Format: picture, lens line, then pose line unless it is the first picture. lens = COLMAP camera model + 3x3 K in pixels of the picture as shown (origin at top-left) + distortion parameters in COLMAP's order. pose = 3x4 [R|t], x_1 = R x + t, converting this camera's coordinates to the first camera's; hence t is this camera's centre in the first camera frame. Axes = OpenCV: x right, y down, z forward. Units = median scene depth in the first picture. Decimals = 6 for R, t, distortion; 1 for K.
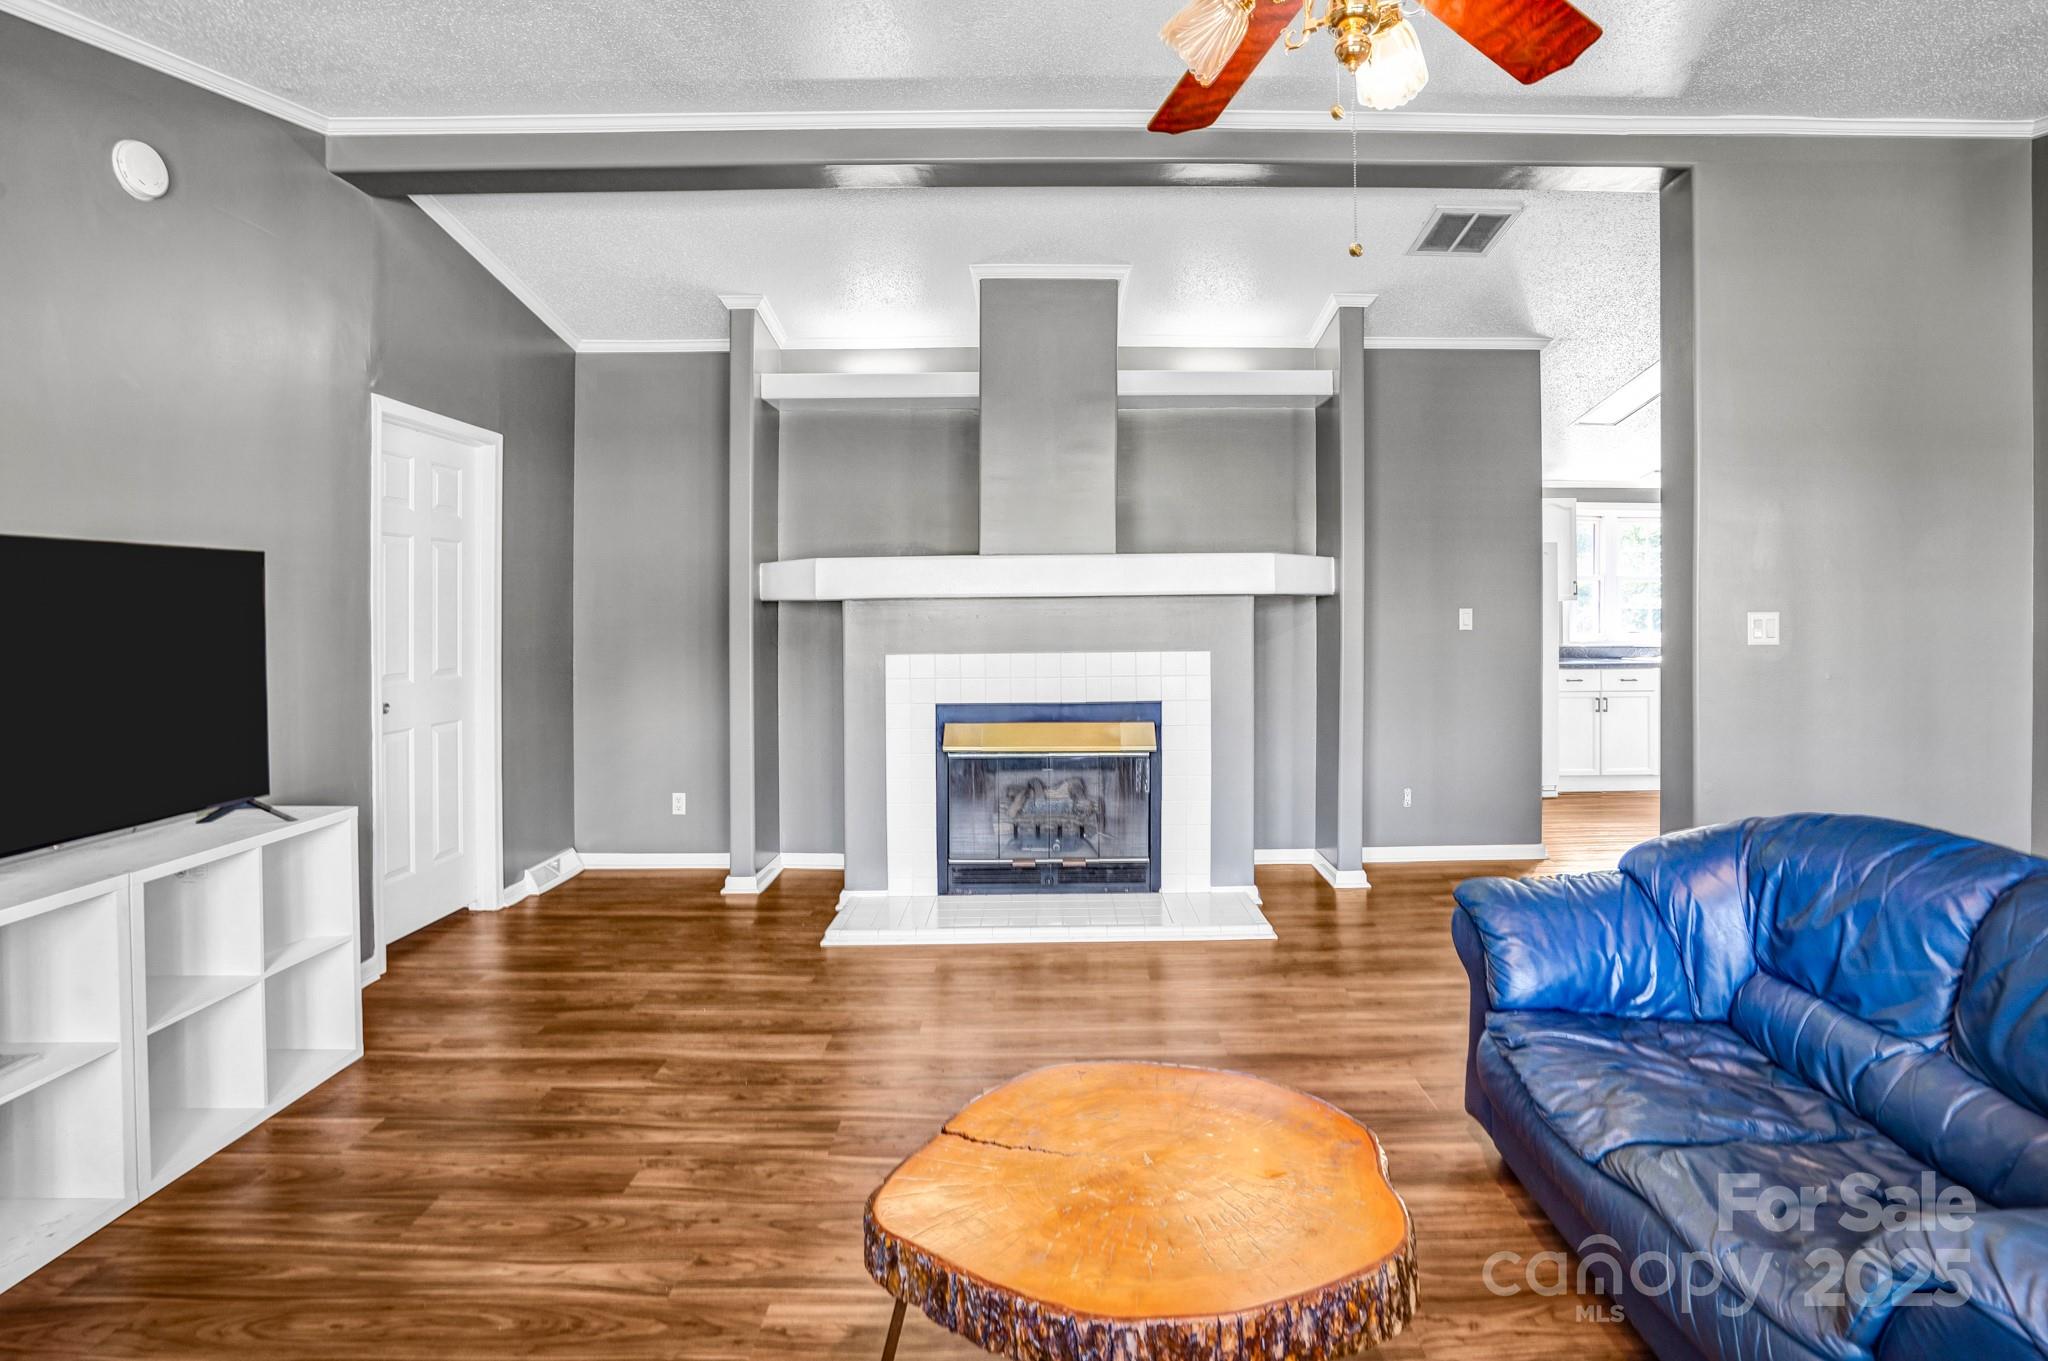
lens RADIAL K [[1007.9, 0, 1030.9], [0, 1007.9, 612.0], [0, 0, 1]] dist [-0.032529, -0.000281]
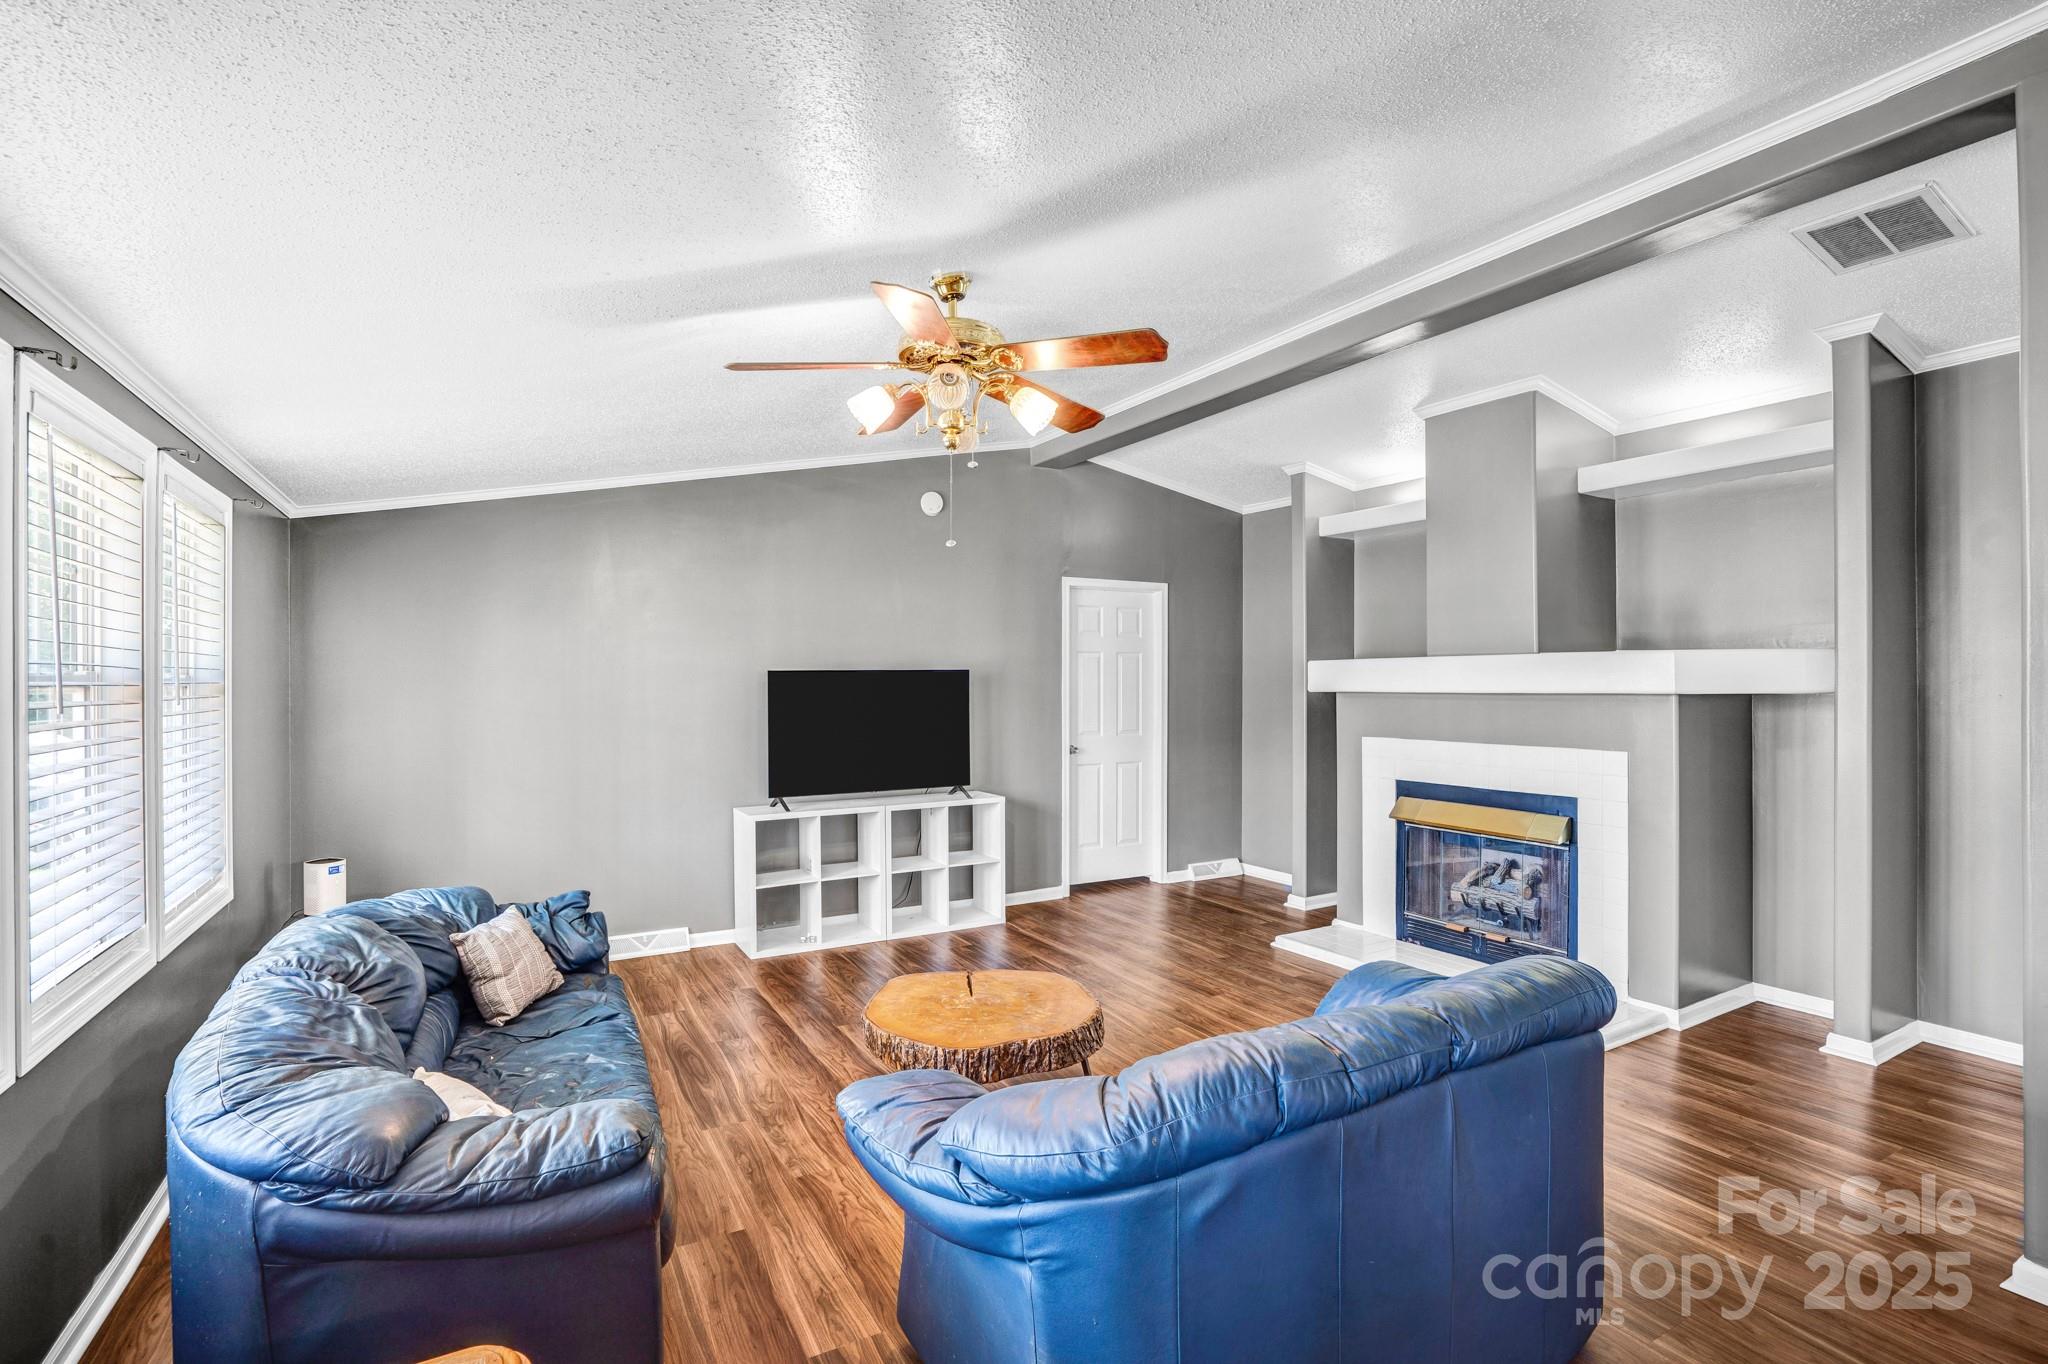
lens RADIAL K [[931.3, 0, 1007.2], [0, 931.3, 669.9], [0, 0, 1]] dist [-0.065032, 0.022863]
pose [[0.492773, -0.004637, -0.870146, 0.635989], [-0.003993, 0.999963, -0.007589, -0.029657], [0.870149, 0.007214, 0.492736, 0.056596]]
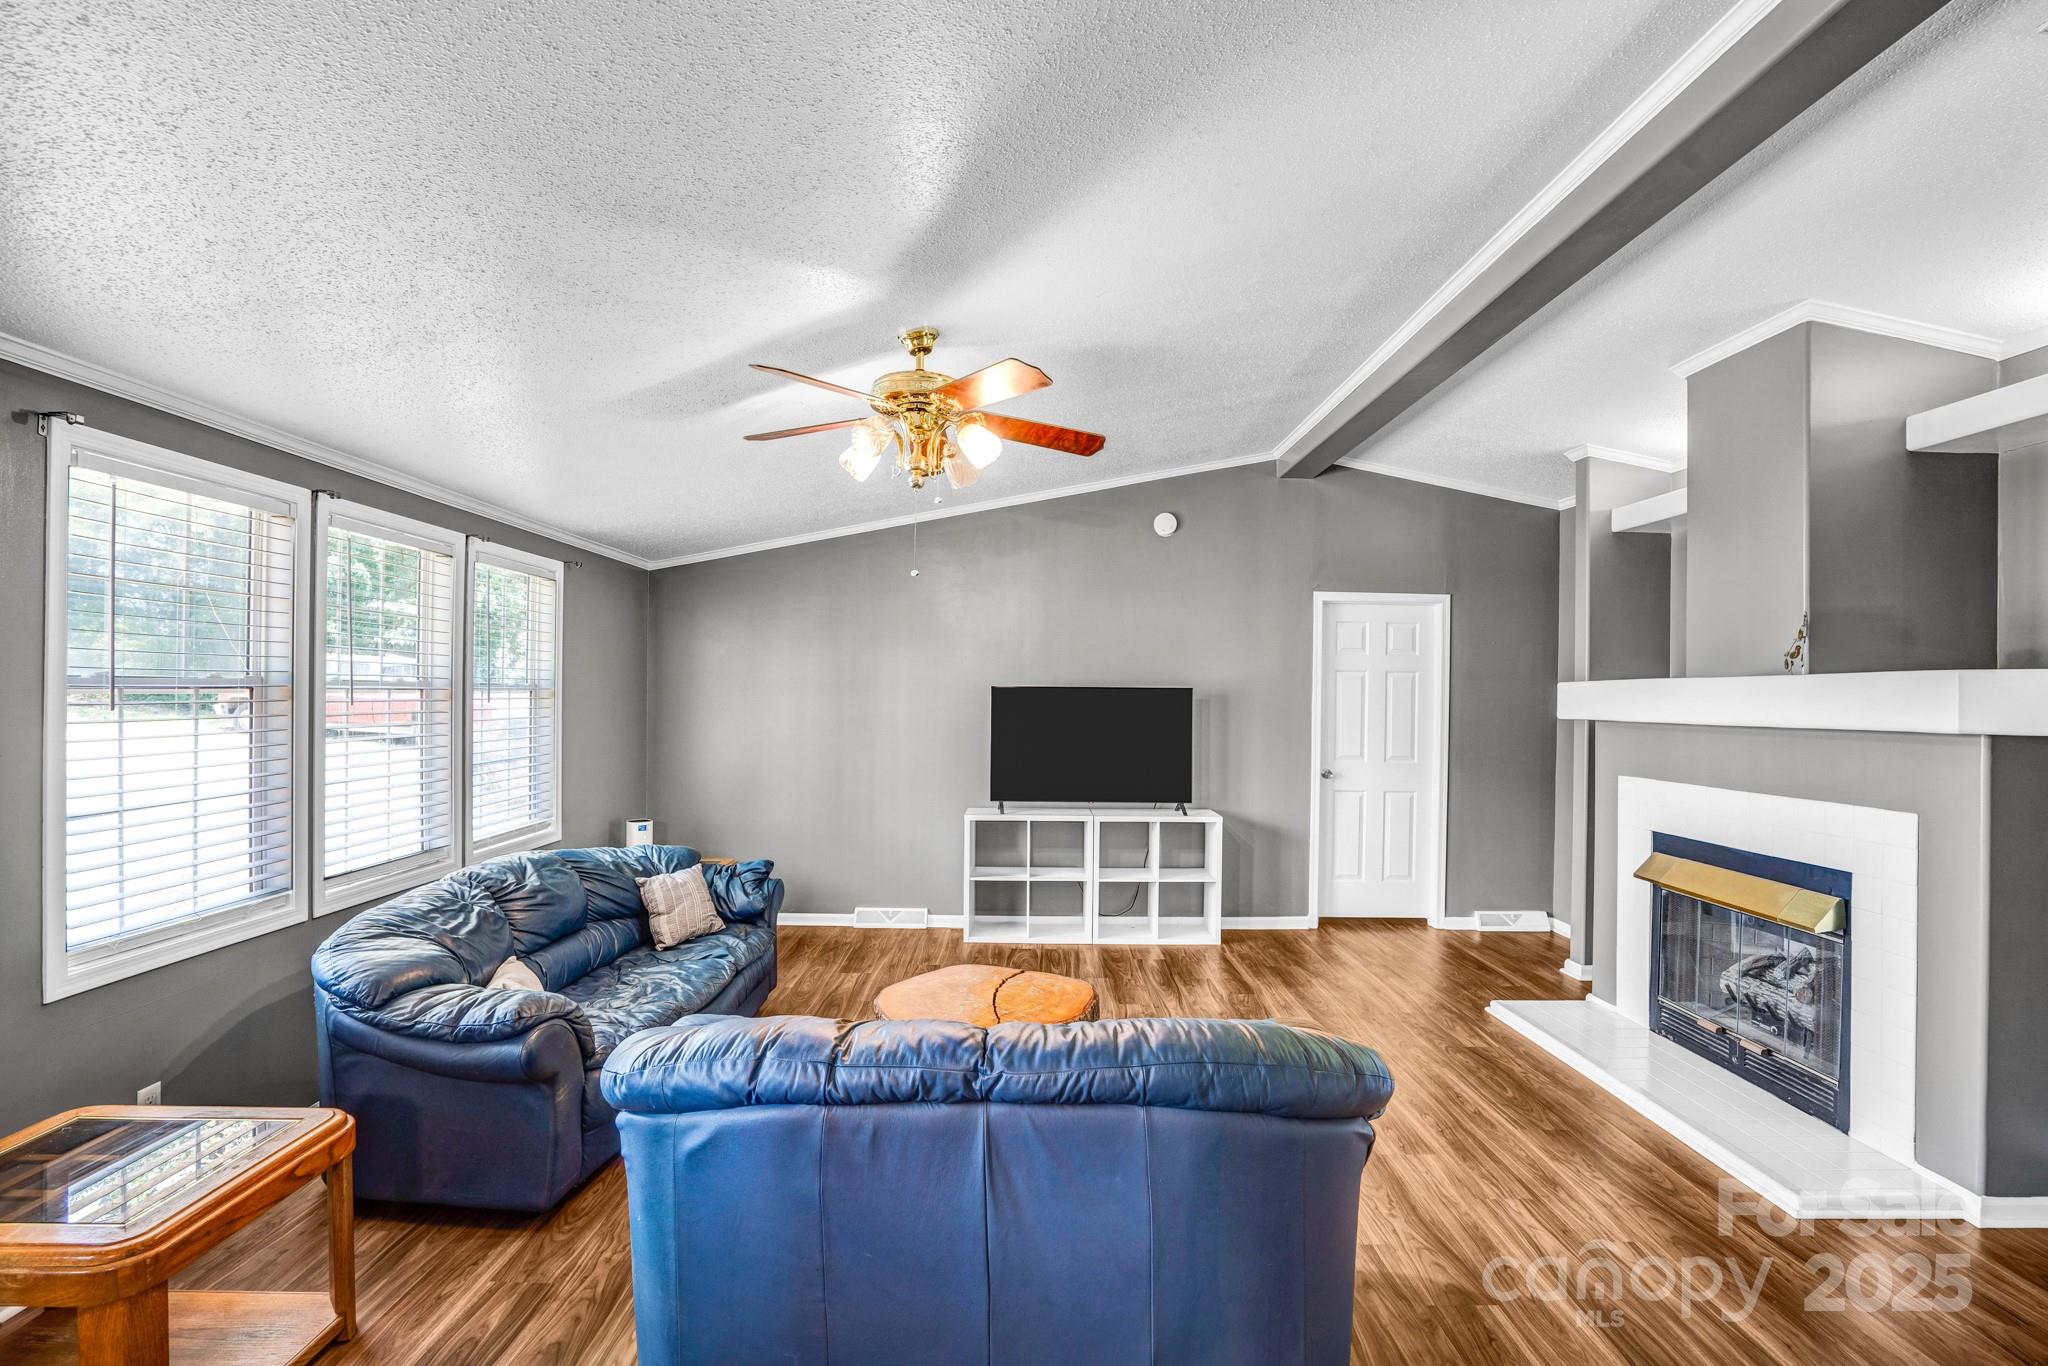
lens RADIAL K [[919.8, 0, 1024.0], [0, 919.8, 683.0], [0, 0, 1]] dist [-0.061475, 0.022856]
pose [[0.019399, -0.005633, -0.999796, 0.757288], [-0.019210, 0.999797, -0.006006, -0.033744], [0.999627, 0.019322, 0.019287, 0.381501]]
